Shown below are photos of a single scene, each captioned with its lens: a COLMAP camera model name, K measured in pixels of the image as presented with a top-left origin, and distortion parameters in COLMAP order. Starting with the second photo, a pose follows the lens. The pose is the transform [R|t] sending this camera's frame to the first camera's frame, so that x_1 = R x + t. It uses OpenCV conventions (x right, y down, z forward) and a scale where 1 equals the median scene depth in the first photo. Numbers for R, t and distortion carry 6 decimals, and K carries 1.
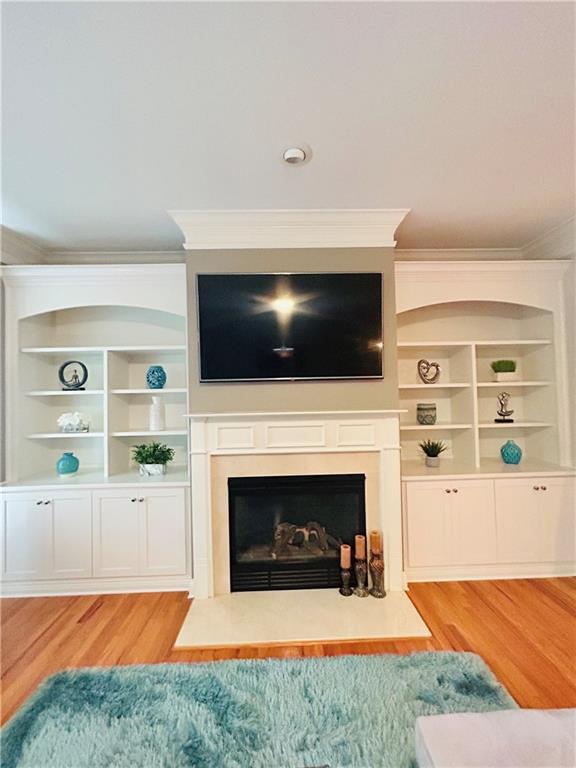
lens RADIAL K [[307.6, 0, 287.7], [0, 307.6, 384.3], [0, 0, 1]] dist [-0.002393, 0.000400]
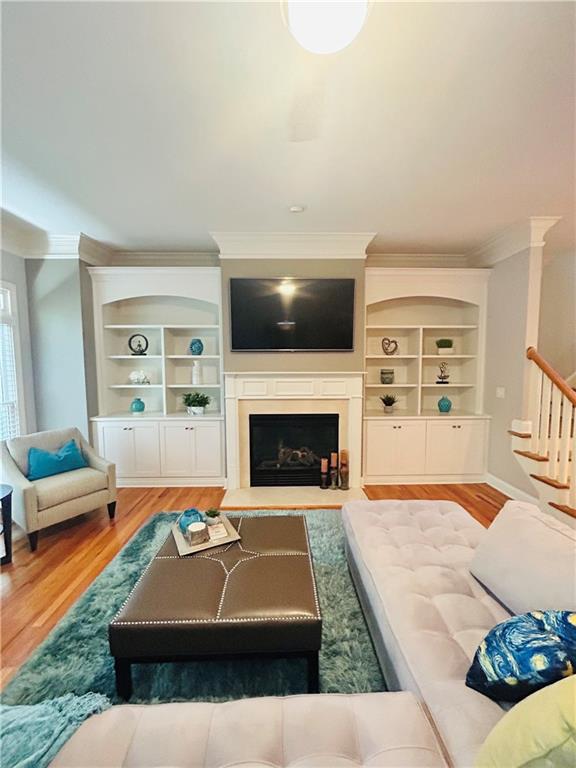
lens RADIAL K [[307.6, 0, 288.5], [0, 307.6, 383.0], [0, 0, 1]] dist [-0.002393, 0.000400]
pose [[0.999831, 0.018304, -0.001700, 0.001155], [-0.018047, 0.994964, 0.098594, -0.005417], [0.003496, -0.098547, 0.995126, -0.452308]]
